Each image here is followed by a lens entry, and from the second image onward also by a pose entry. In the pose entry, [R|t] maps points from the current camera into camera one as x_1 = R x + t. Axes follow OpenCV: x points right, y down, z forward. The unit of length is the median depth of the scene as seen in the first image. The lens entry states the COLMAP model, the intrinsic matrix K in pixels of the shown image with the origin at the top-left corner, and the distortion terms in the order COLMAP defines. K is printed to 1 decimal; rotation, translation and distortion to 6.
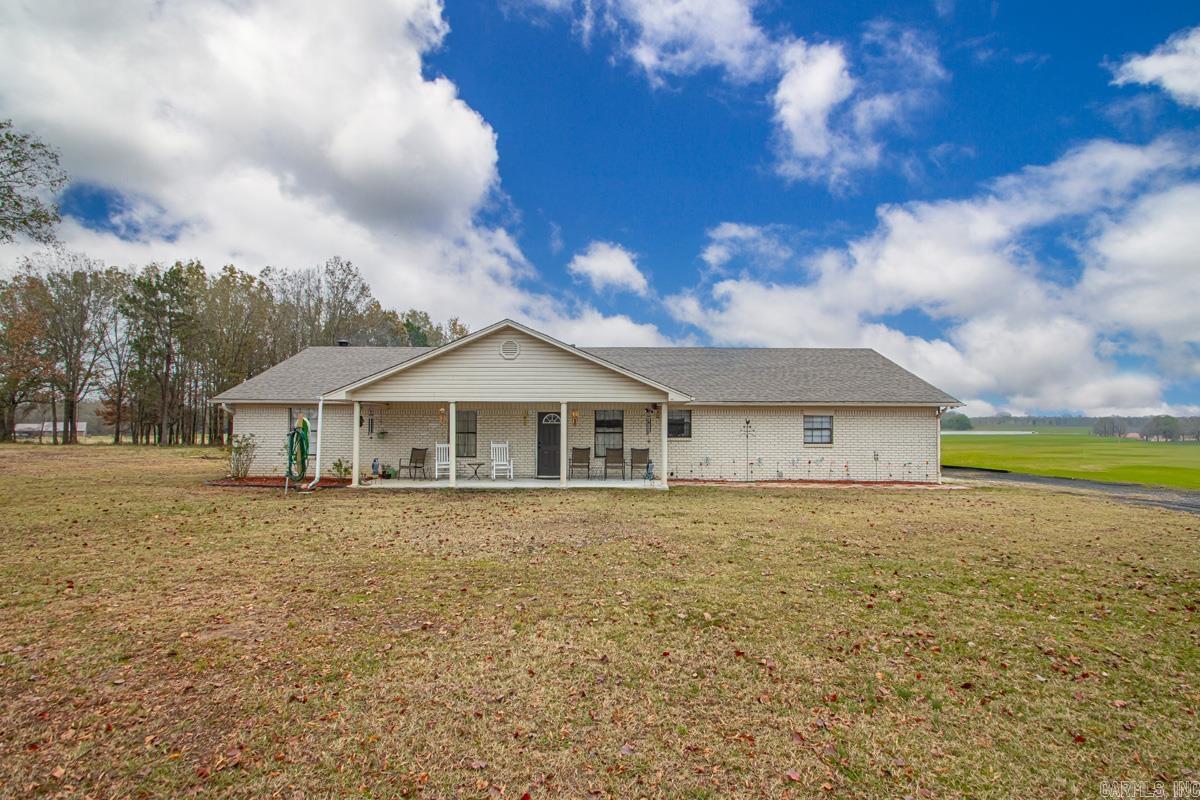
lens RADIAL K [[588.8, 0, 601.3], [0, 588.8, 409.1], [0, 0, 1]] dist [-0.014912, -0.000708]
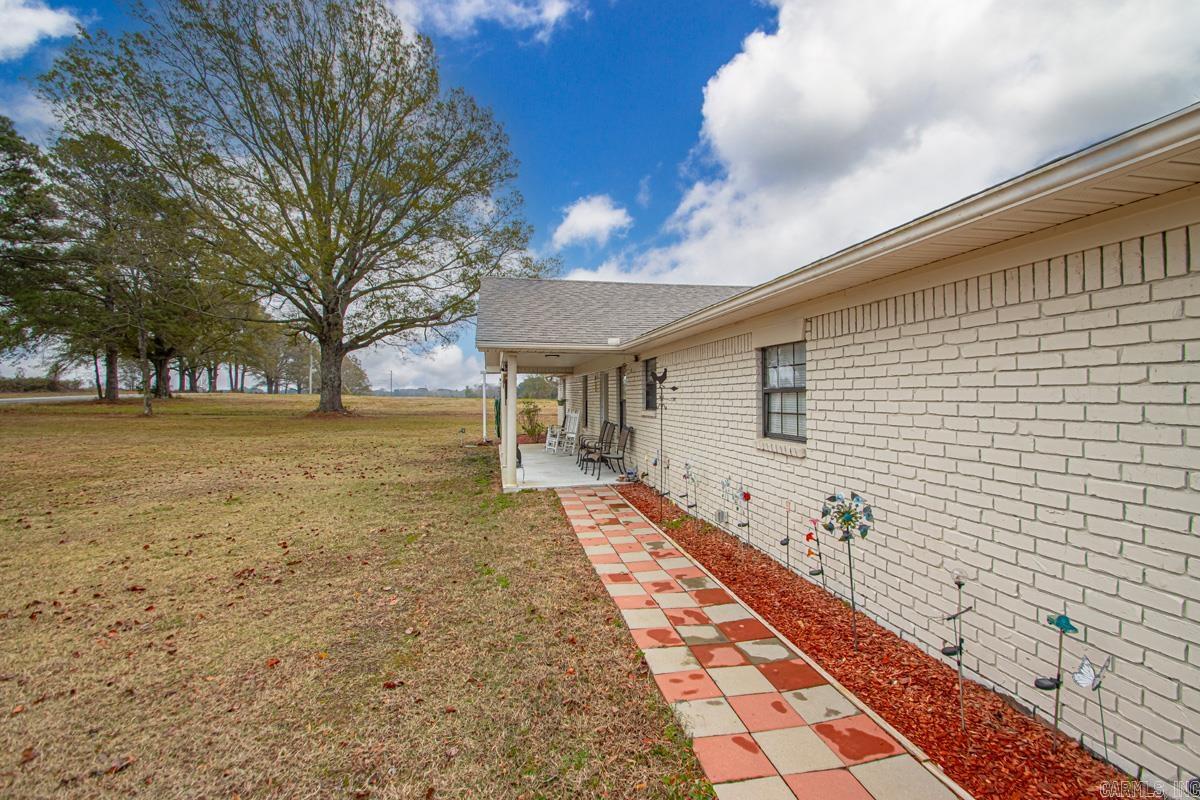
lens RADIAL K [[561.2, 0, 606.6], [0, 561.2, 400.6], [0, 0, 1]] dist [0.001435, -0.000144]
pose [[0.197760, 0.000275, -0.980250, 0.628213], [0.036046, 0.999322, 0.007552, 0.034330], [0.979588, -0.036828, 0.197616, 0.867402]]
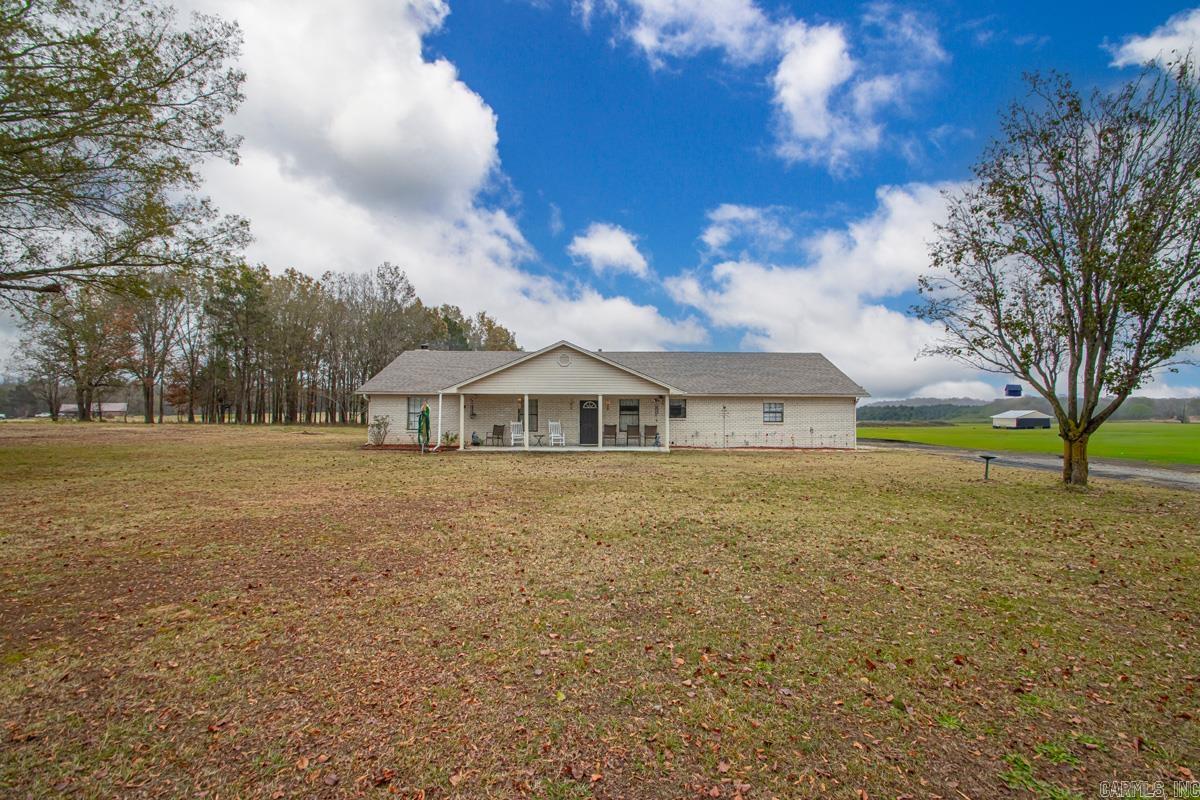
lens RADIAL K [[570.0, 0, 600.0], [0, 570.0, 400.0], [0, 0, 1]] dist [0.001253, 0.000082]
pose [[0.999933, 0.000152, -0.011595, -0.043420], [0.000068, 0.999820, 0.018976, -0.022948], [0.011596, -0.018975, 0.999753, -0.416134]]
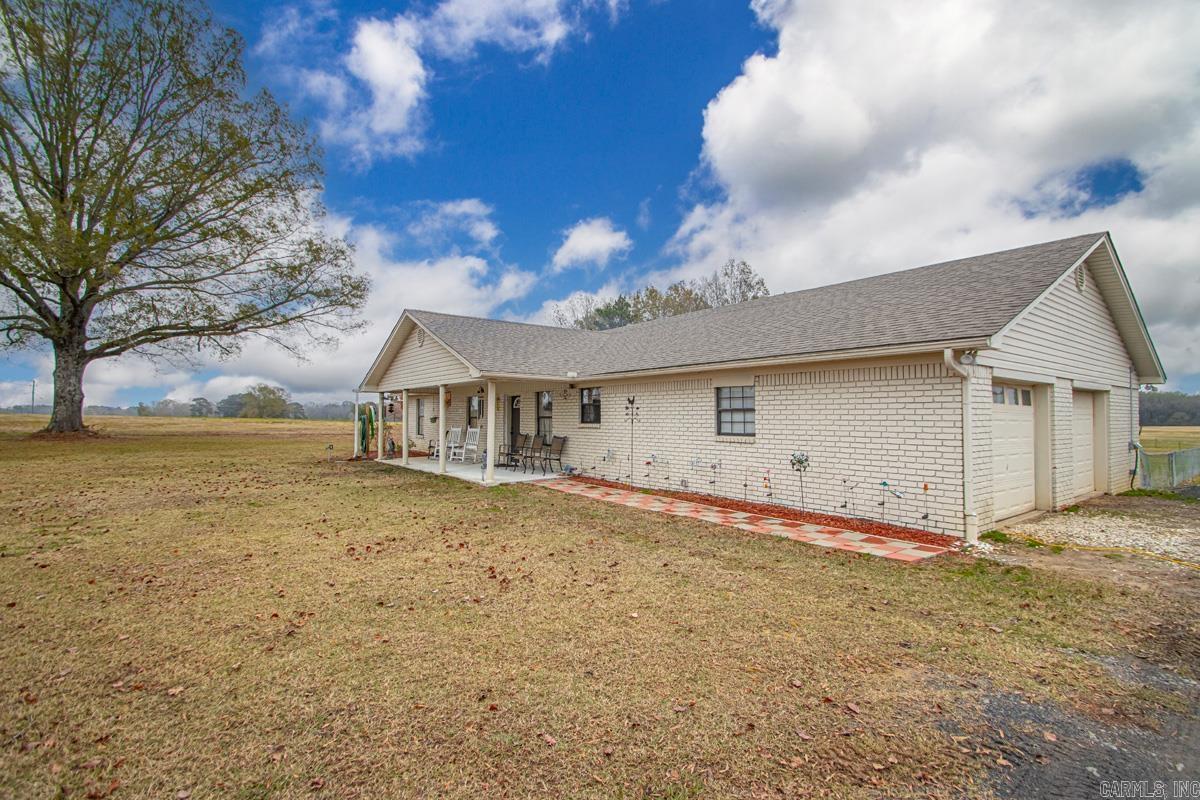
lens RADIAL K [[564.2, 0, 605.1], [0, 564.2, 404.3], [0, 0, 1]] dist [0.001382, -0.000280]
pose [[0.606388, -0.023020, -0.794835, 0.730321], [0.027821, 0.999583, -0.007725, 0.029588], [0.794682, -0.017428, 0.606776, 0.575796]]
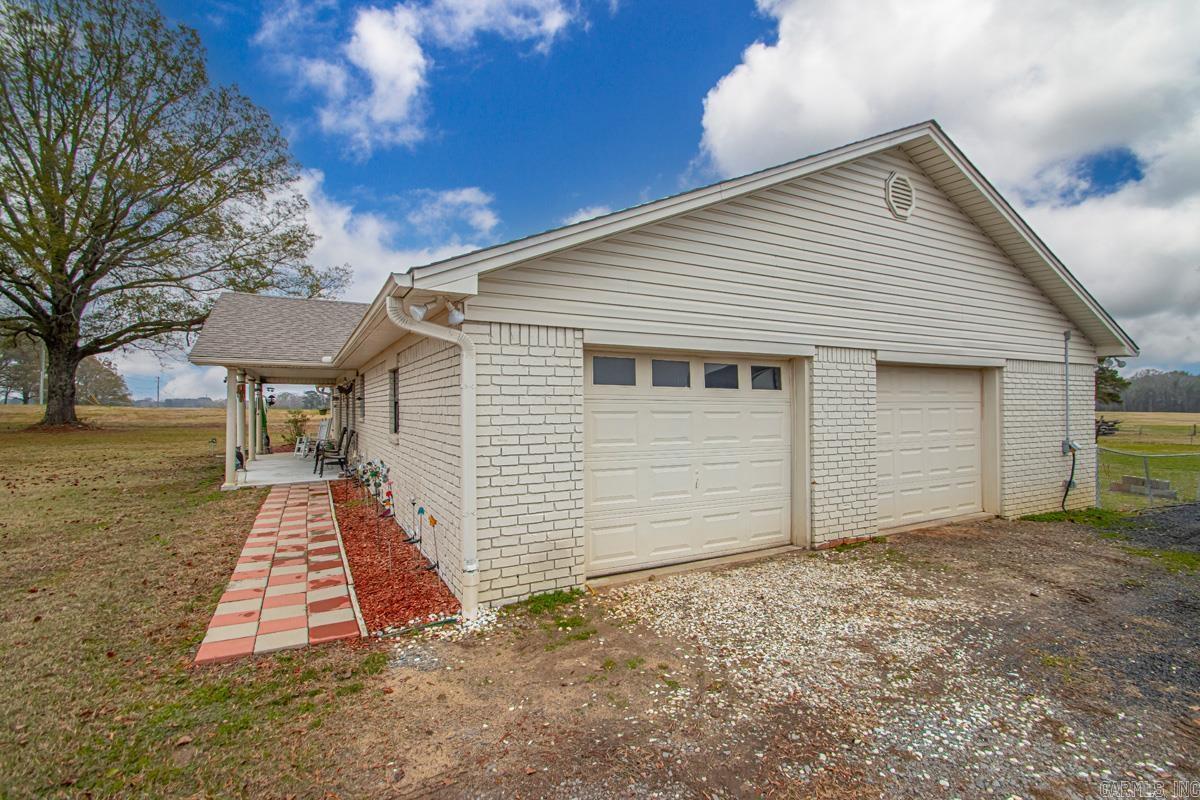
lens RADIAL K [[564.4, 0, 601.7], [0, 564.4, 395.2], [0, 0, 1]] dist [0.019345, -0.021113]
pose [[0.474088, -0.025518, -0.880107, 0.810282], [0.036781, 0.999281, -0.009161, 0.040470], [0.879709, -0.028028, 0.474686, 0.945266]]
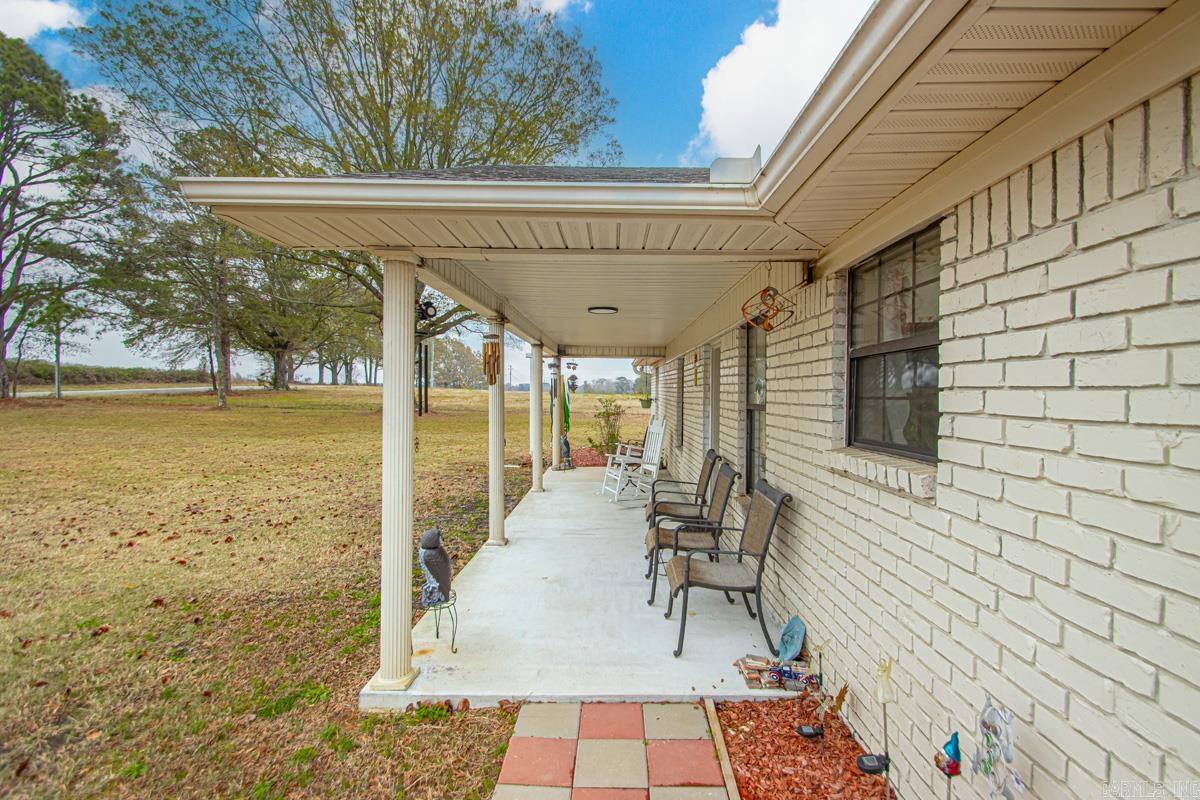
lens RADIAL K [[570.0, 0, 600.0], [0, 570.0, 400.0], [0, 0, 1]] dist [0.001253, 0.000082]
pose [[-0.017302, 0.007650, -0.999821, 0.259757], [0.024282, 0.999679, 0.007229, 0.033024], [0.999555, -0.024152, -0.017482, 0.947240]]
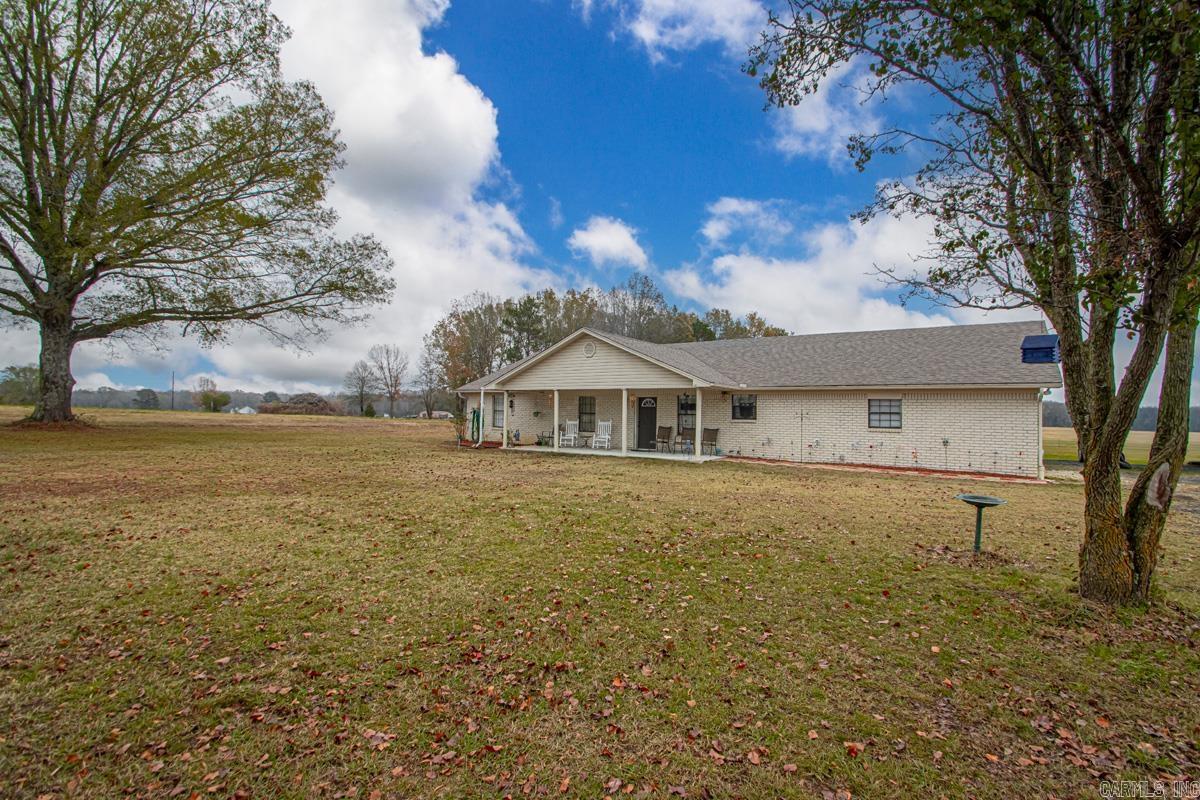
lens RADIAL K [[561.2, 0, 606.6], [0, 561.2, 400.6], [0, 0, 1]] dist [0.001435, -0.000144]
pose [[0.825024, -0.003638, -0.565087, 0.516716], [0.007374, 0.999963, 0.004327, 0.006451], [0.565050, -0.007737, 0.825020, -0.016402]]
